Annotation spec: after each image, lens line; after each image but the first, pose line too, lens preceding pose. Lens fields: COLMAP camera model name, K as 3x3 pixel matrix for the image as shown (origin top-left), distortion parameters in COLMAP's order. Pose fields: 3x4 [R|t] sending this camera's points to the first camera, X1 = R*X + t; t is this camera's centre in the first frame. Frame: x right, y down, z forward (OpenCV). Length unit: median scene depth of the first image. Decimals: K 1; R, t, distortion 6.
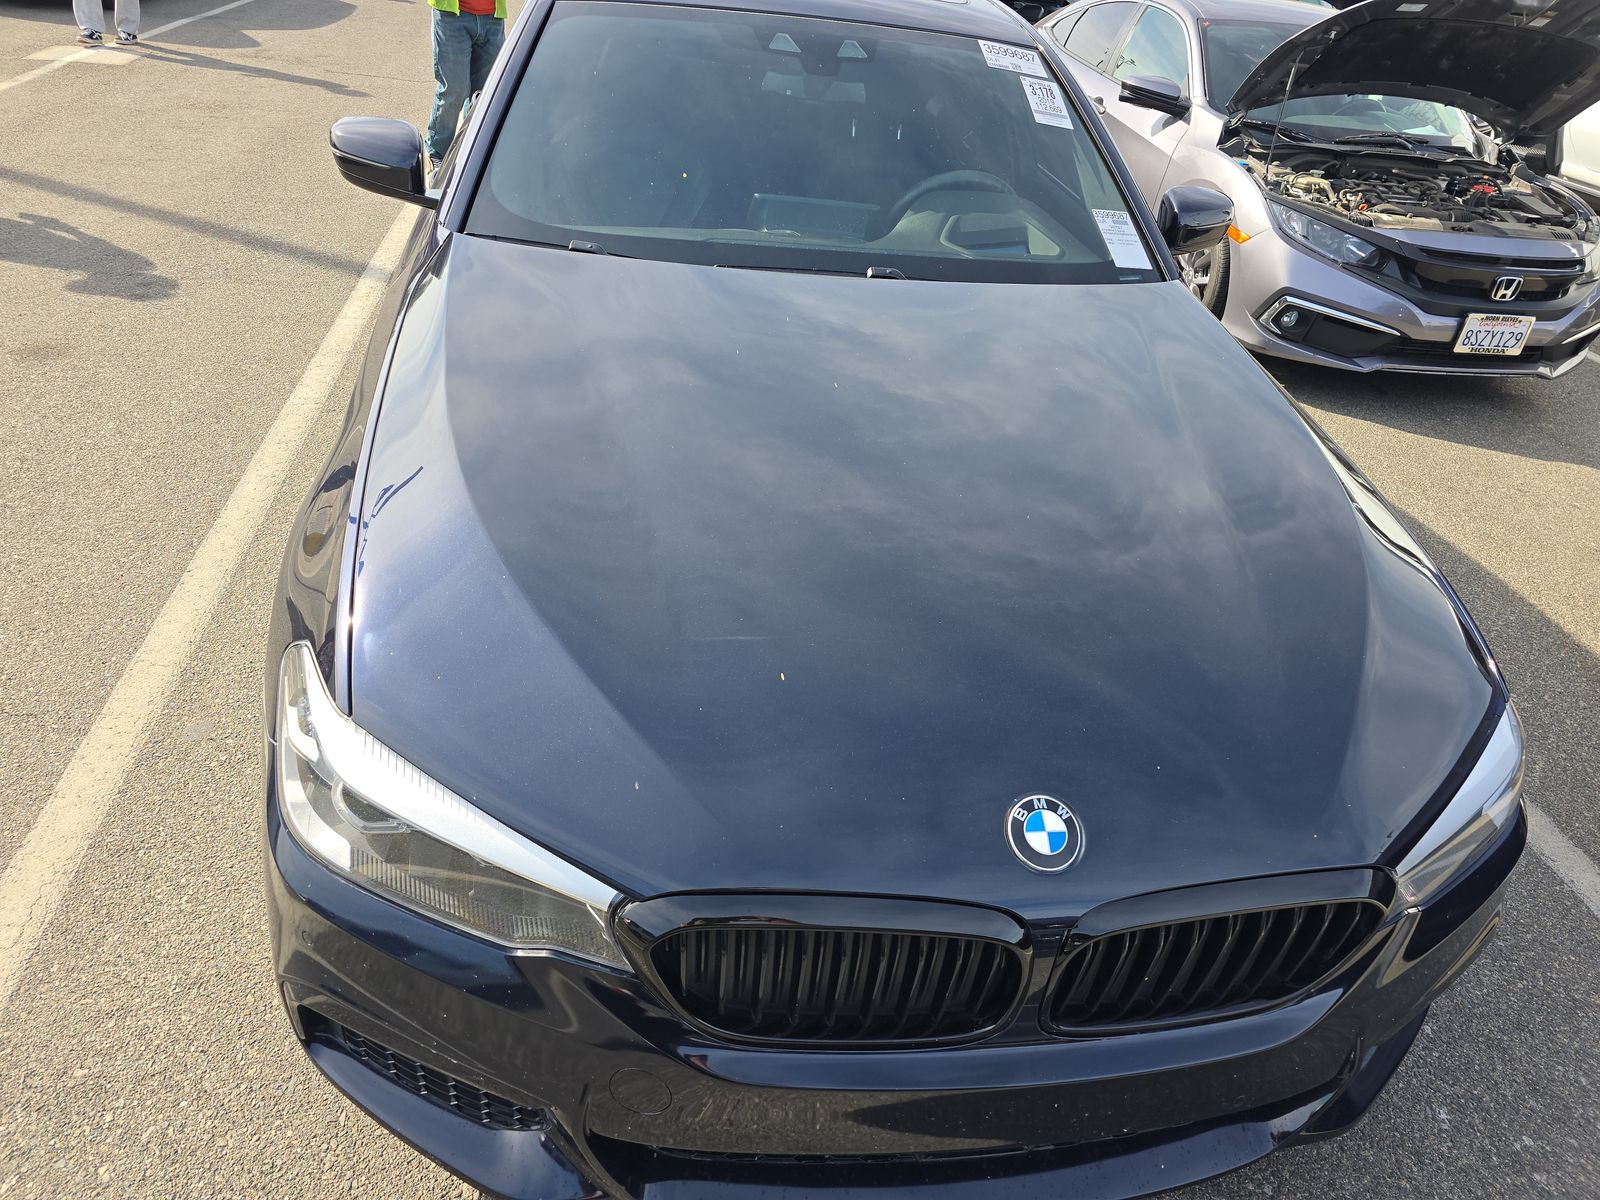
lens RADIAL K [[1139.6, 0, 797.9], [0, 1139.6, 596.8], [0, 0, 1]] dist [0.023155, -0.011021]
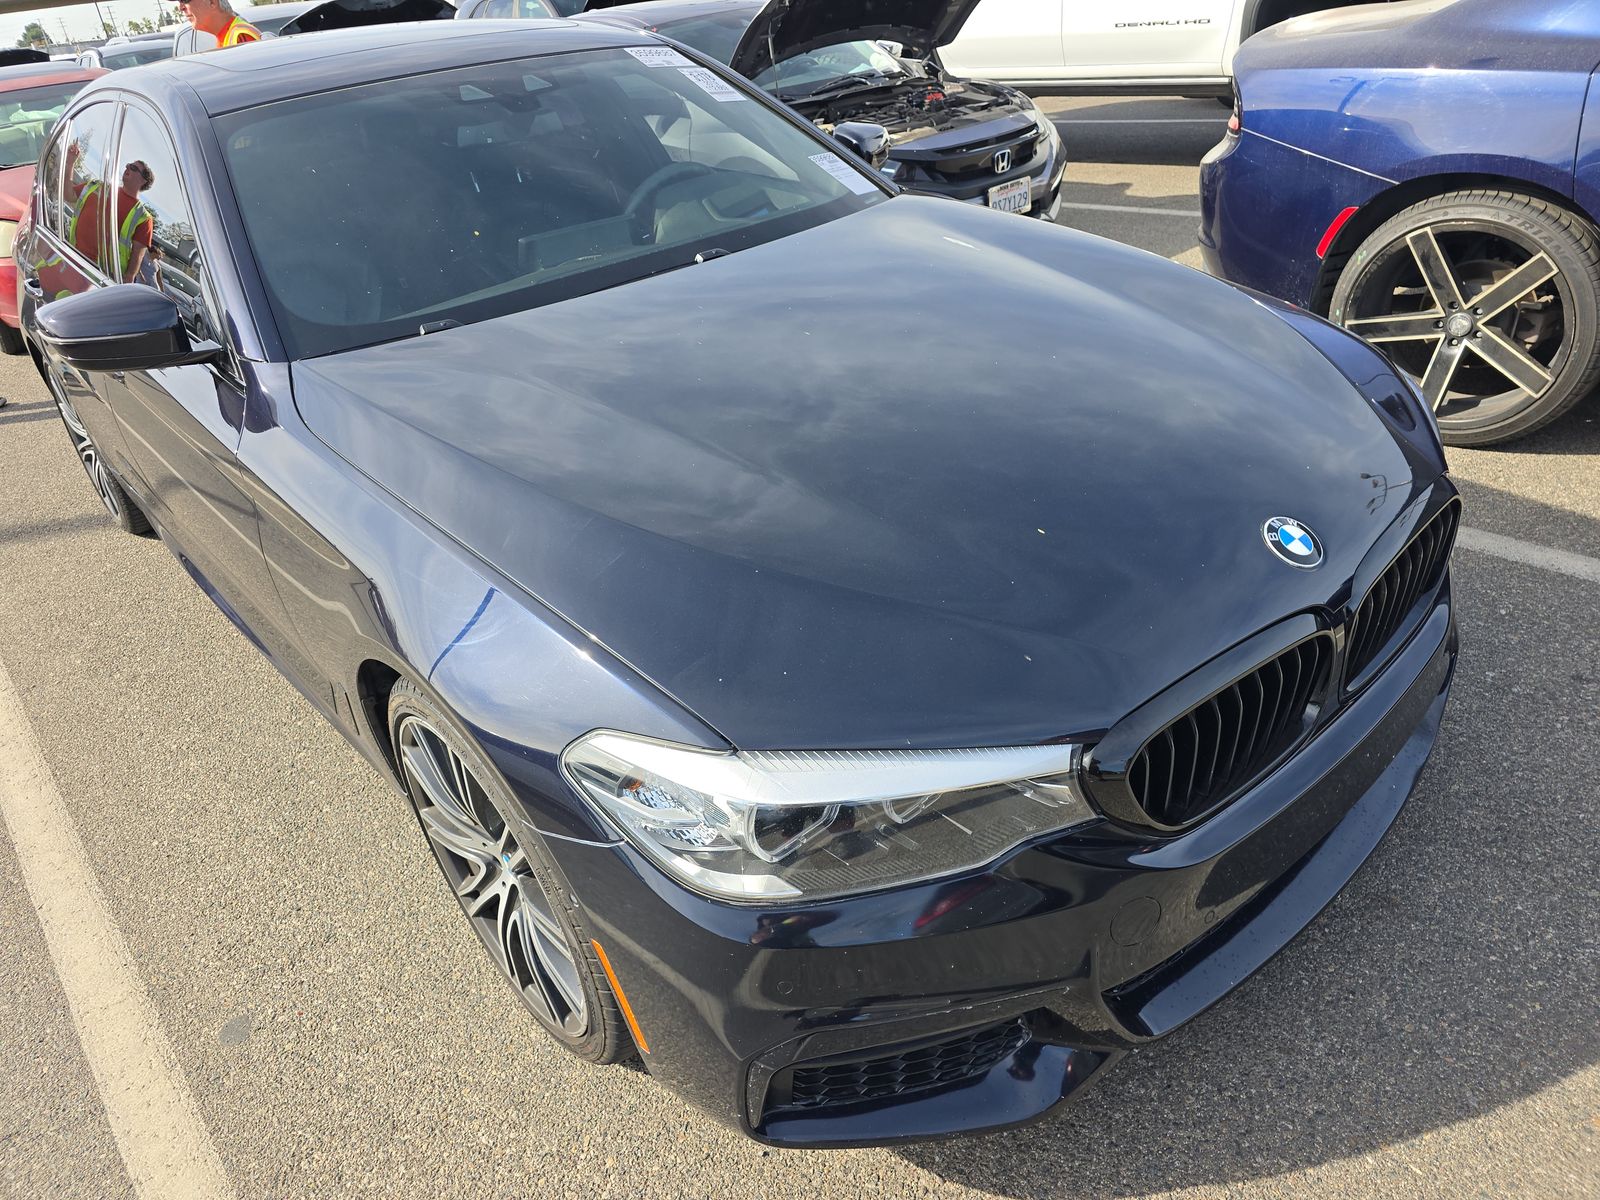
lens RADIAL K [[1139.6, 0, 799.2], [0, 1139.6, 602.5], [0, 0, 1]] dist [0.023155, -0.011021]
pose [[0.816646, -0.432725, 0.381888, -0.354851], [0.450361, 0.891597, 0.047216, -0.013148], [-0.360922, 0.133428, 0.923002, 0.048711]]
